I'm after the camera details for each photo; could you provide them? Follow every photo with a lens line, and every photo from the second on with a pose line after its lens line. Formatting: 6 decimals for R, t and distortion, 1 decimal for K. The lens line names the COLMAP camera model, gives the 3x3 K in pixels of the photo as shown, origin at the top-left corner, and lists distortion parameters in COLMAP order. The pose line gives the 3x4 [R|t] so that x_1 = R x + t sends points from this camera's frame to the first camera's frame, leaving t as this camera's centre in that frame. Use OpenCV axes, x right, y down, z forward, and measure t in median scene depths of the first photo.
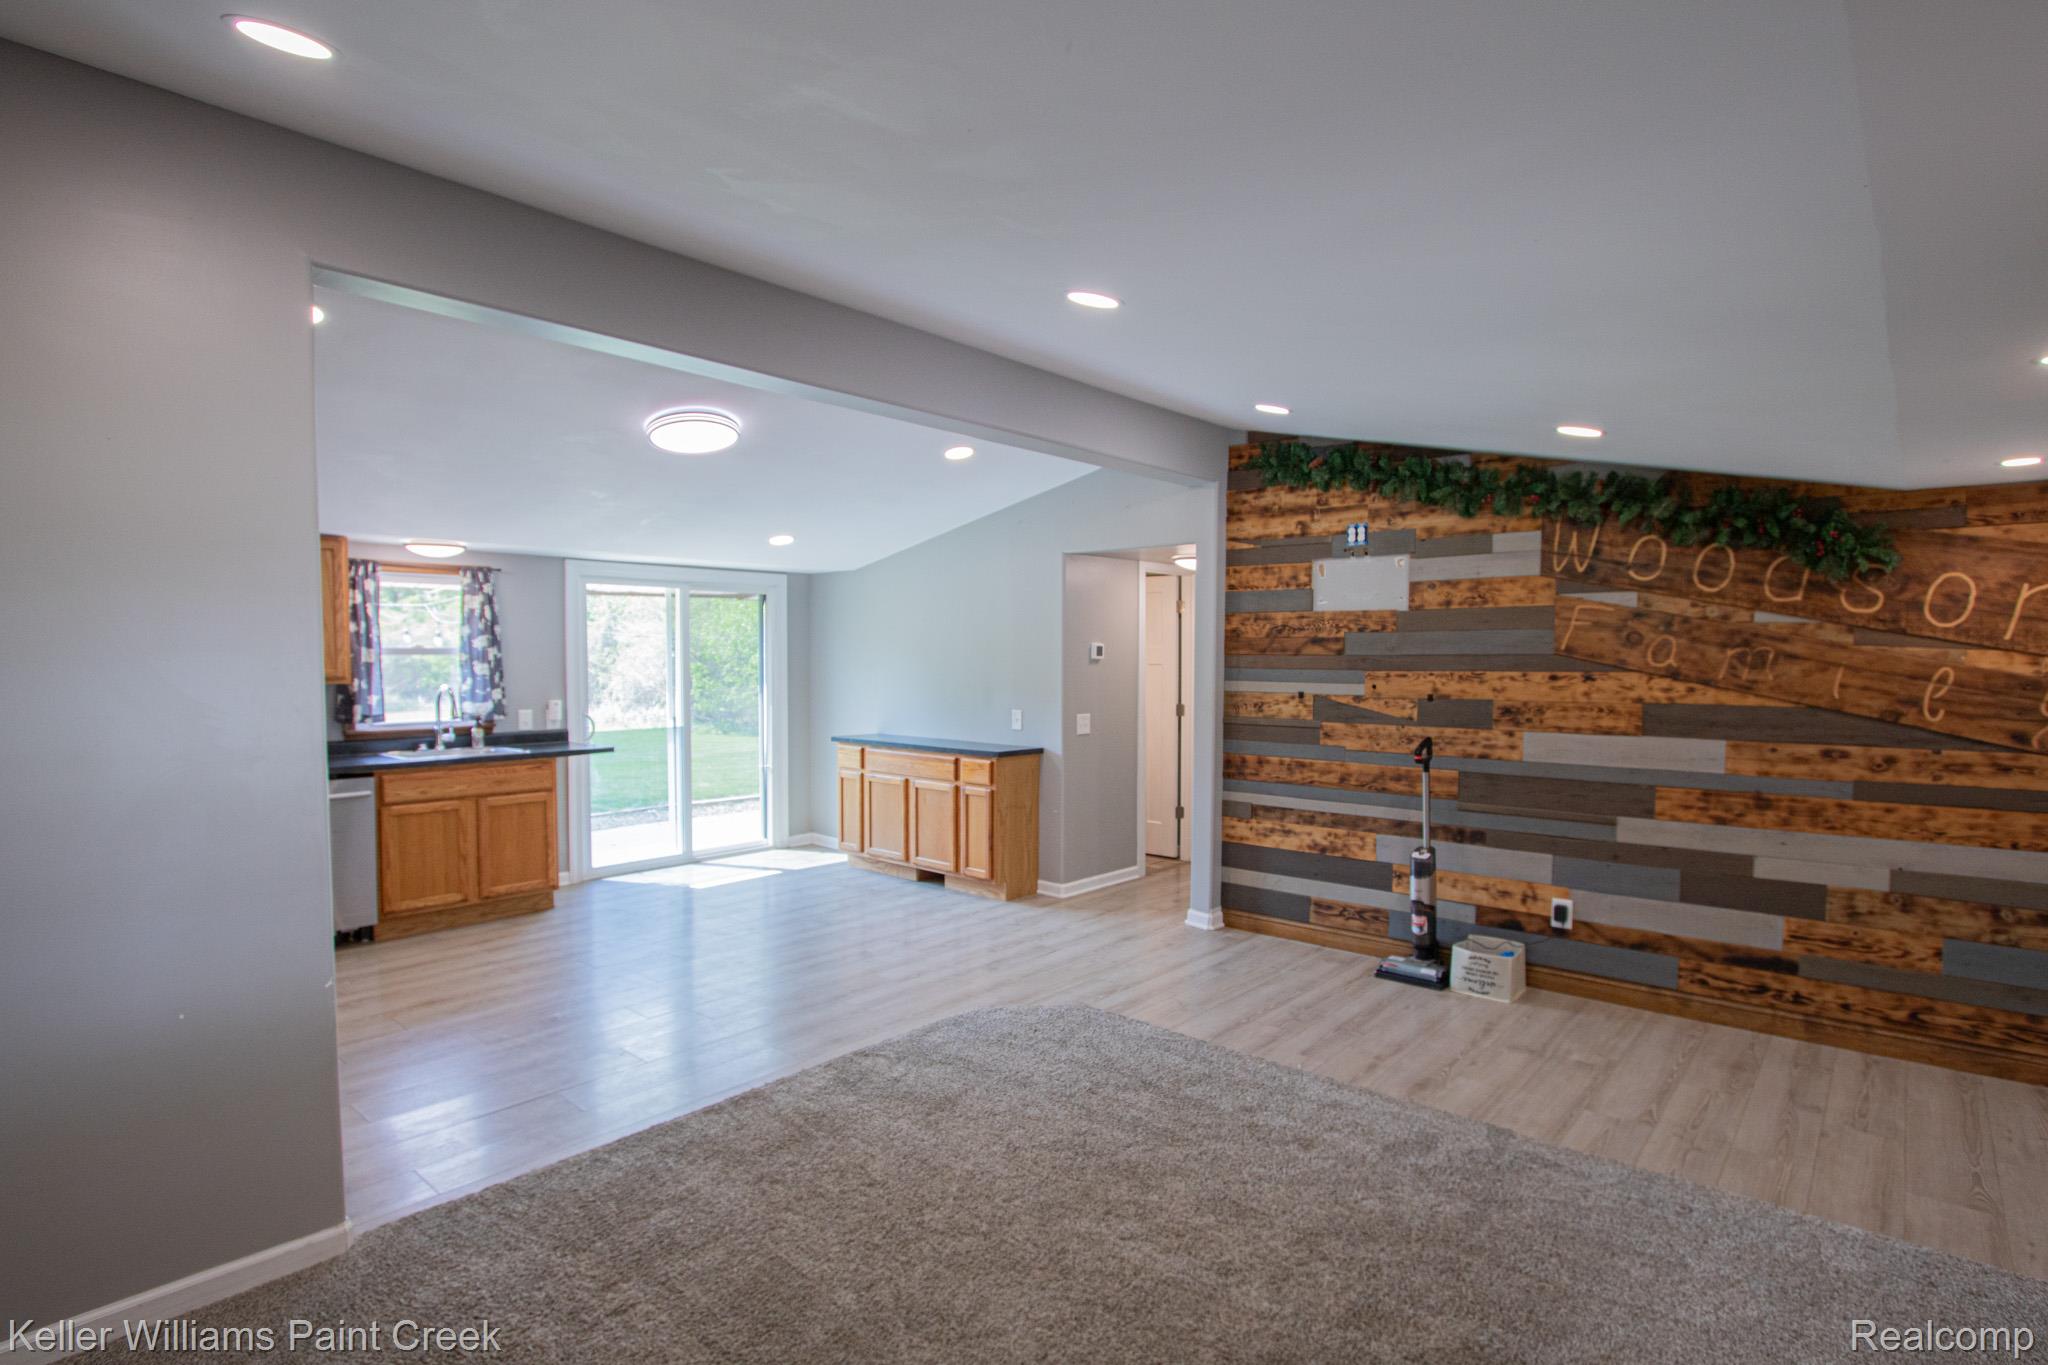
lens RADIAL K [[1021.6, 0, 1037.8], [0, 1021.6, 703.5], [0, 0, 1]] dist [-0.013932, 0.001125]
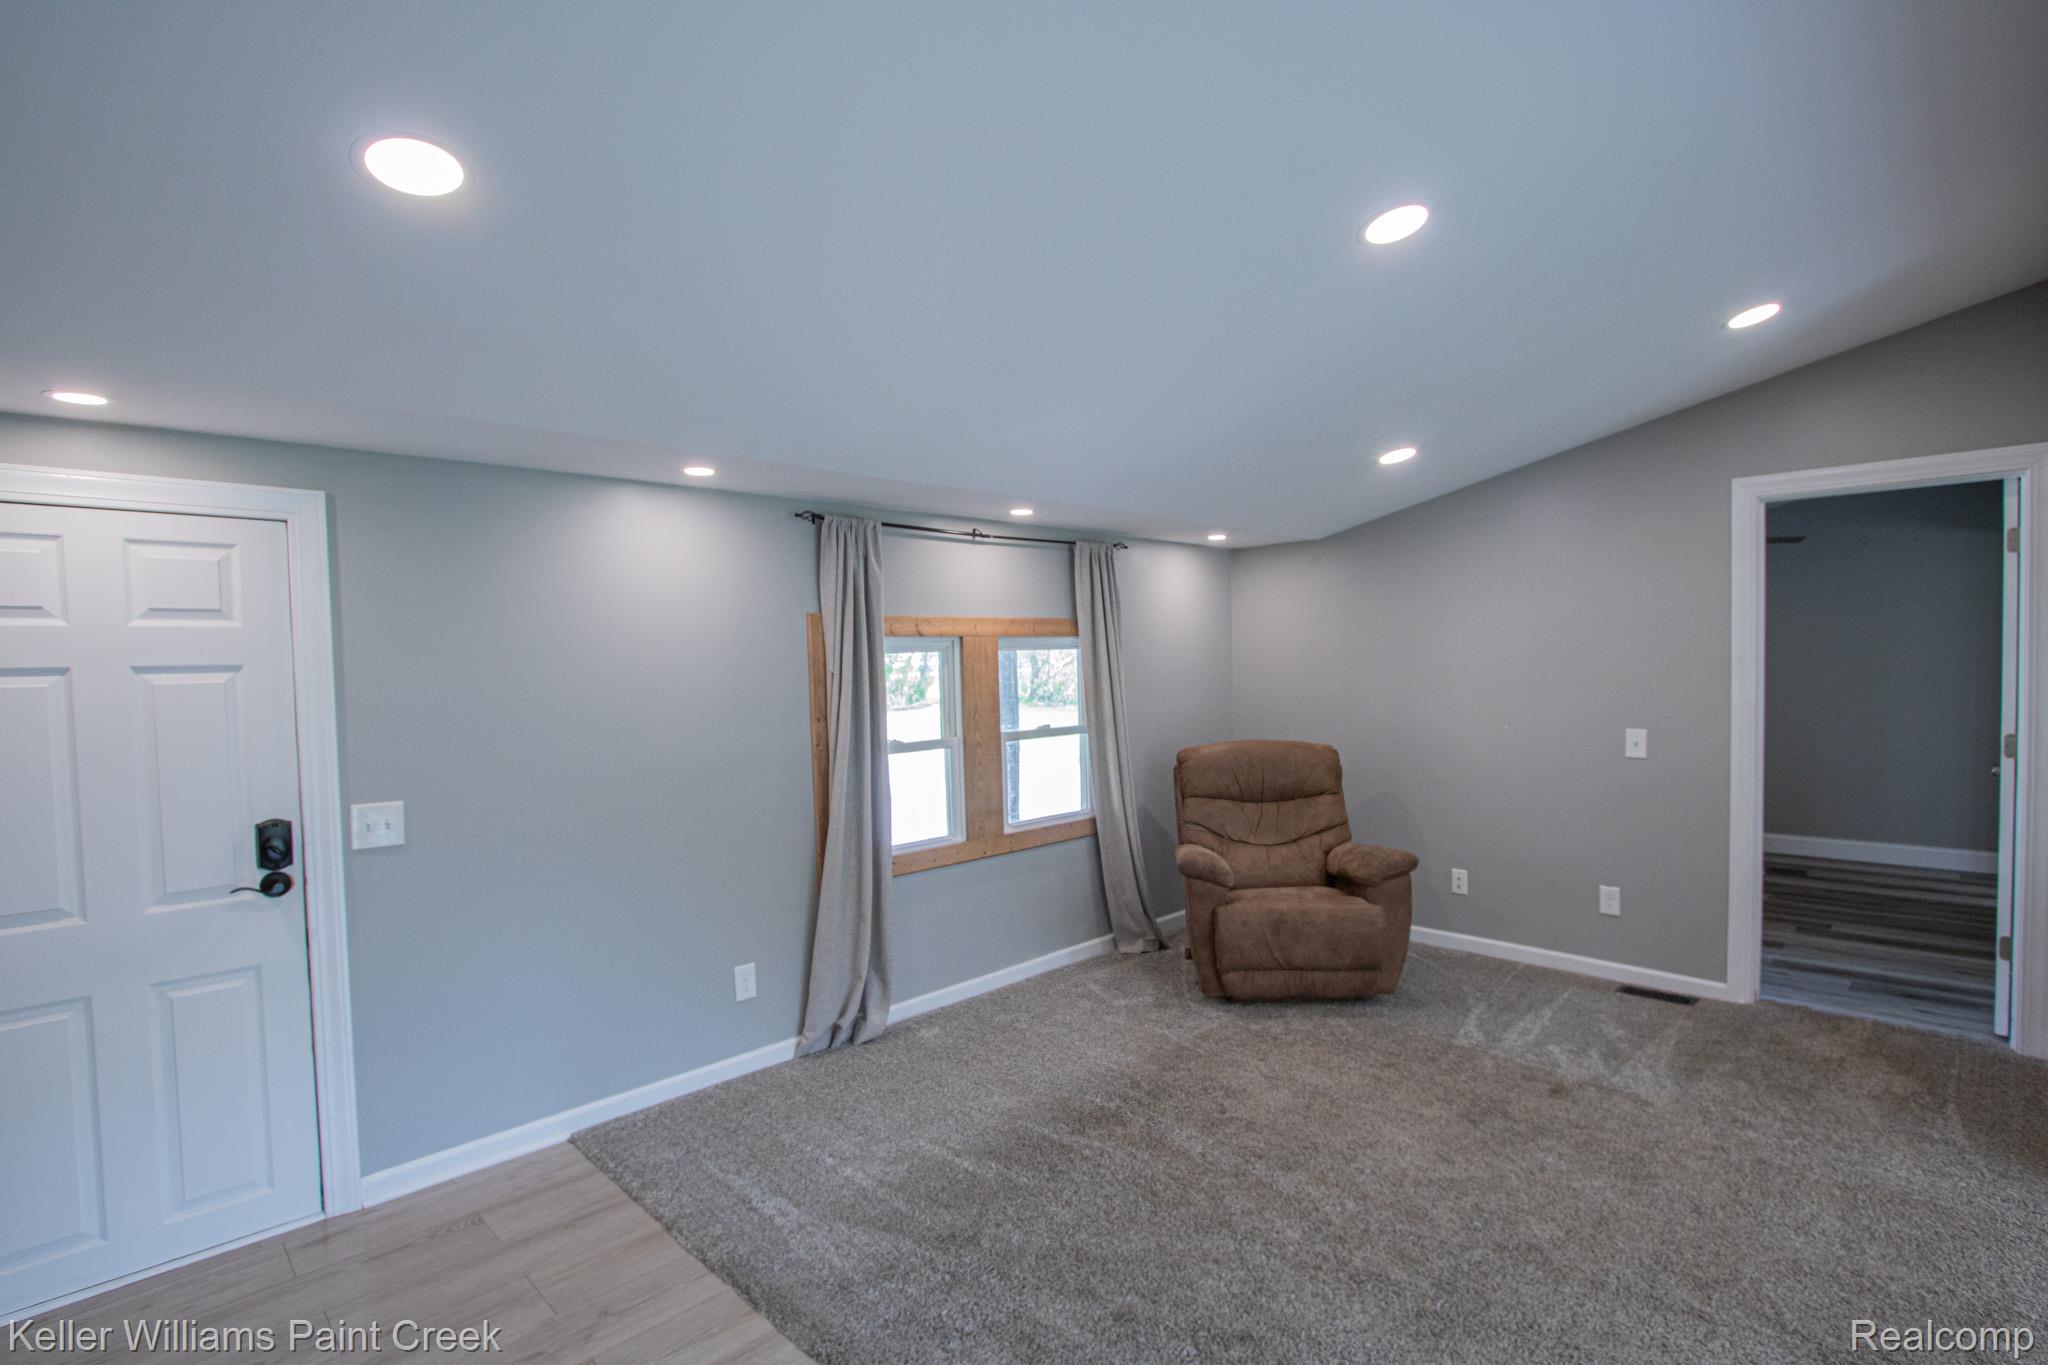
lens RADIAL K [[974.2, 0, 1040.7], [0, 974.2, 698.5], [0, 0, 1]] dist [-0.013865, 0.001197]
pose [[-0.997768, 0.018034, 0.064295, 0.178507], [0.023750, 0.995724, 0.089273, -0.049812], [-0.062410, 0.090600, -0.993930, 1.094074]]
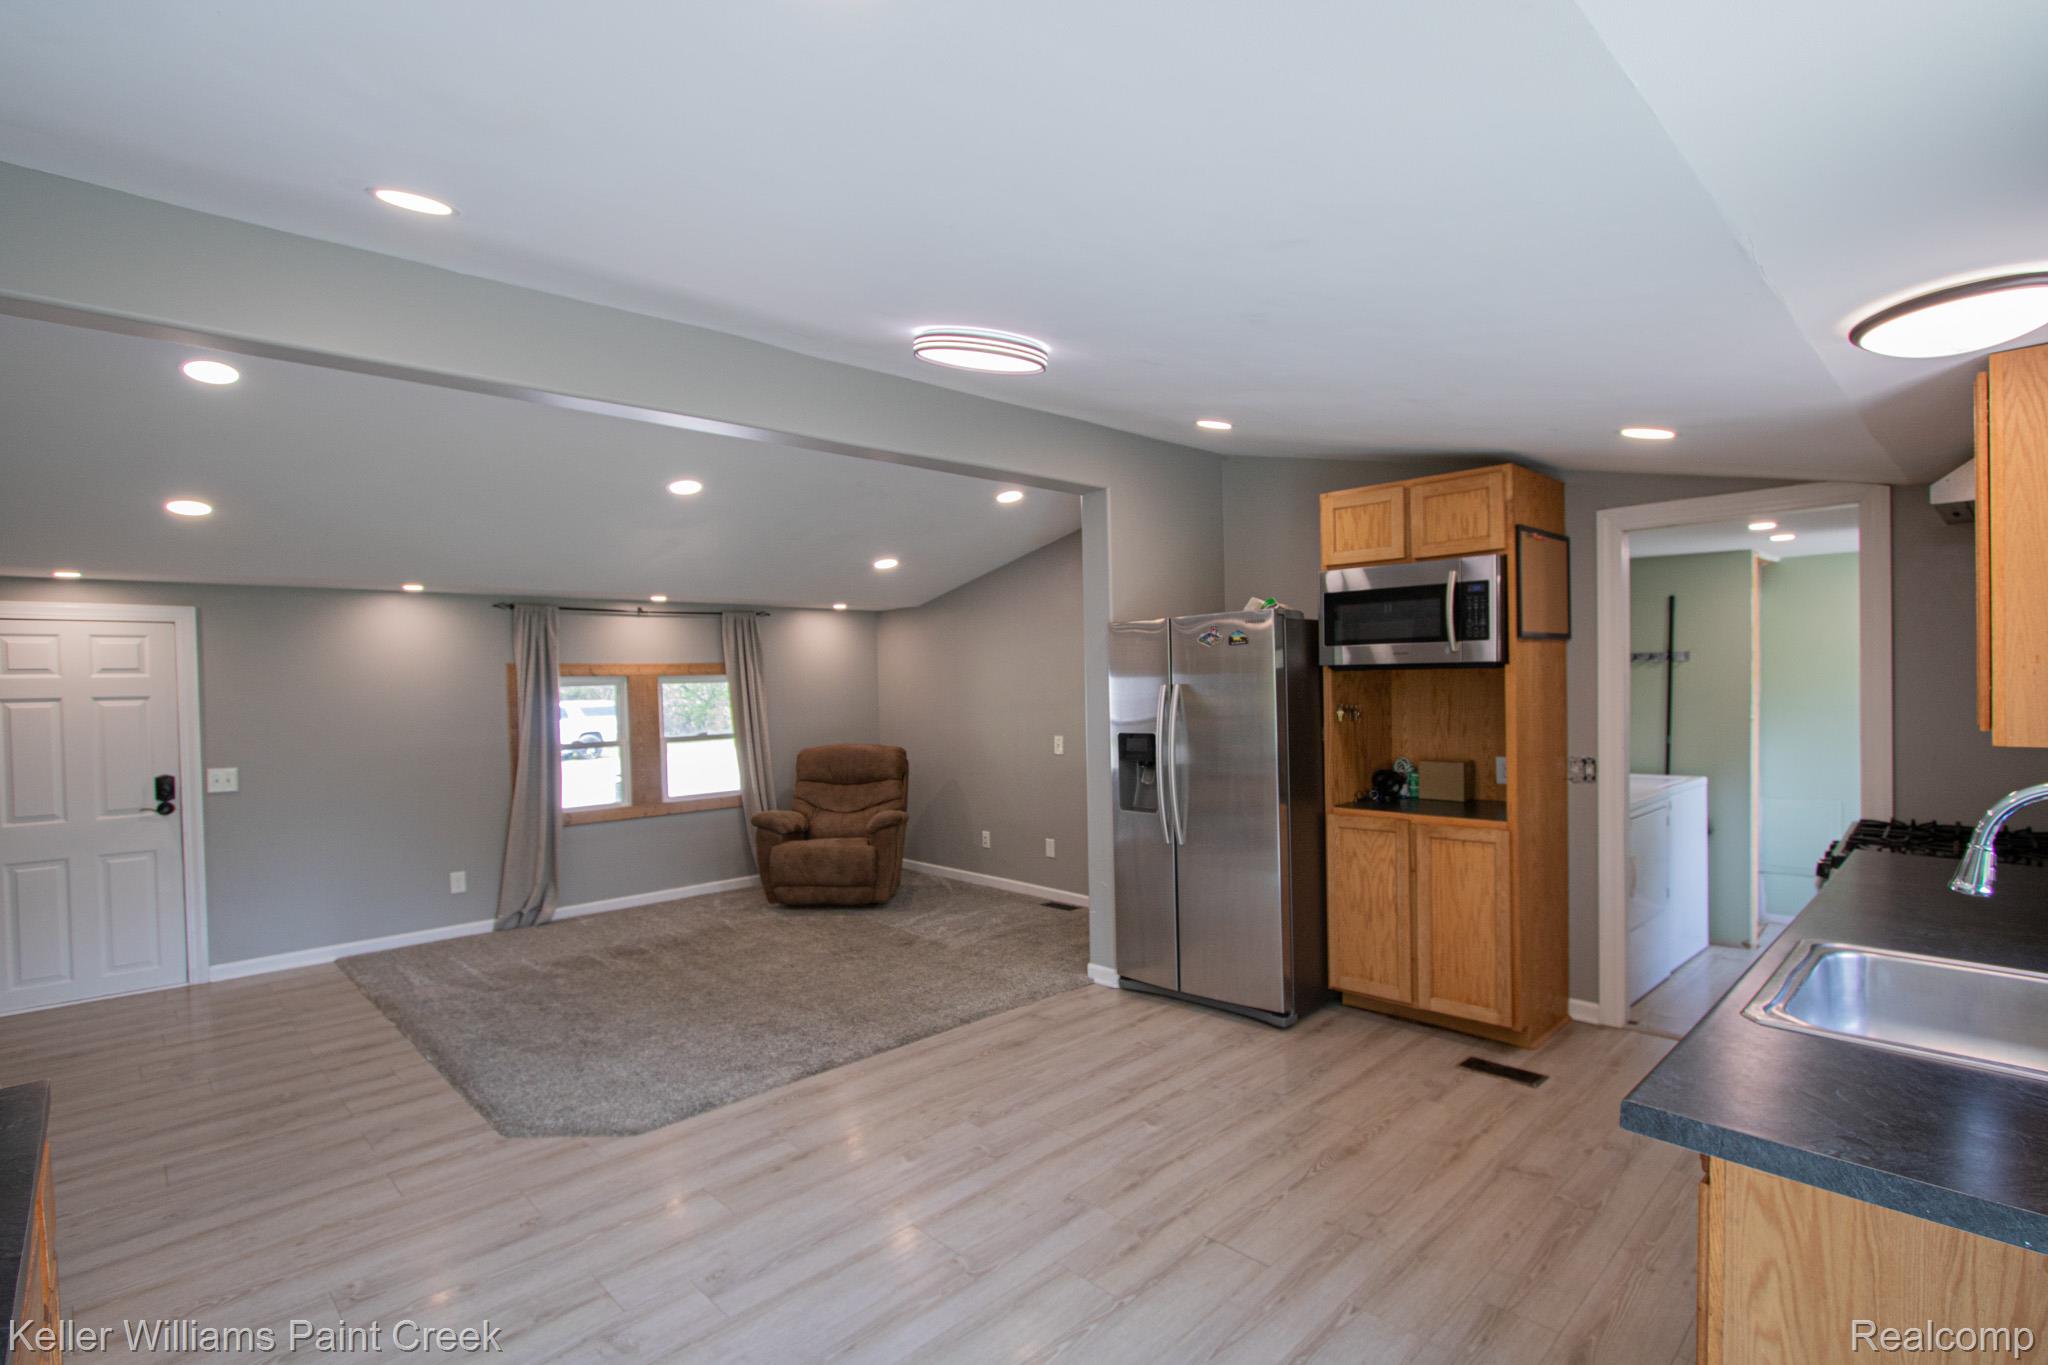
lens RADIAL K [[974.2, 0, 1040.7], [0, 974.2, 698.5], [0, 0, 1]] dist [-0.013865, 0.001197]
pose [[-0.996769, 0.017451, 0.078401, -0.401562], [0.022843, 0.997396, 0.068408, -0.078364], [-0.077003, 0.069978, -0.994572, 1.562651]]
